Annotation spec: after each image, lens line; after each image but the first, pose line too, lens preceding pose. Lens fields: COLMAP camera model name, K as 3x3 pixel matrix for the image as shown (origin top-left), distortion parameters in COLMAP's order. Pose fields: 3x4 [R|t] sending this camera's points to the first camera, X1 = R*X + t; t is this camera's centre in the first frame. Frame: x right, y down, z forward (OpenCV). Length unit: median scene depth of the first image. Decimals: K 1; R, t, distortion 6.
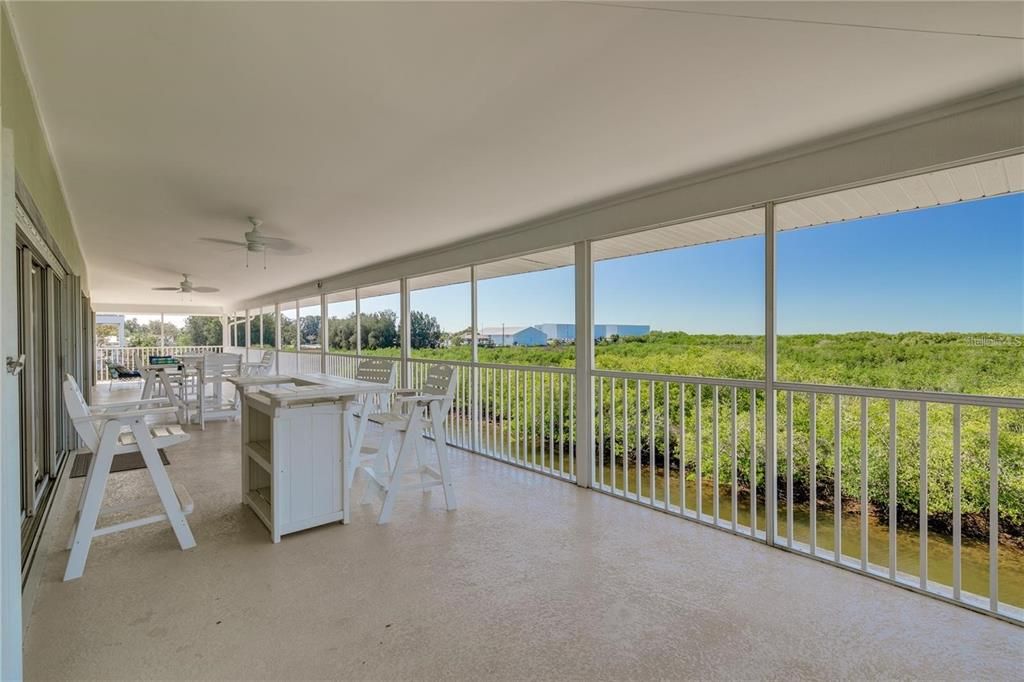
lens RADIAL K [[452.4, 0, 514.8], [0, 452.4, 336.7], [0, 0, 1]] dist [0.005373, 0.000673]
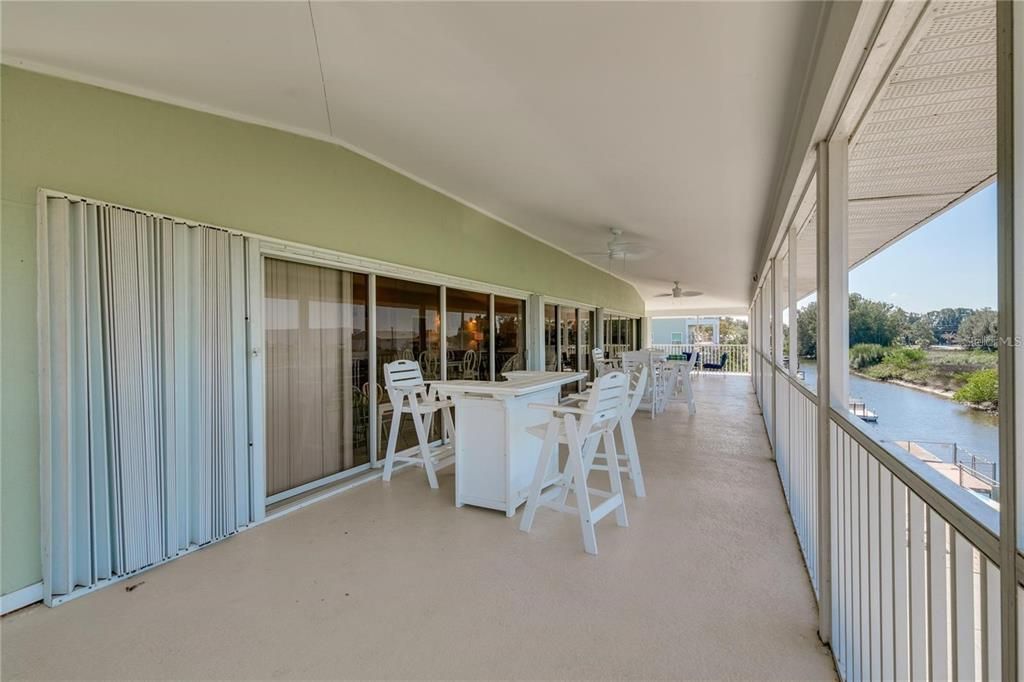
lens RADIAL K [[452.4, 0, 513.6], [0, 452.4, 337.3], [0, 0, 1]] dist [0.005373, 0.000673]
pose [[0.371714, 0.004338, -0.928337, 0.603775], [0.000091, 0.999989, 0.004709, -0.008402], [0.928347, -0.001835, 0.371710, 0.628567]]
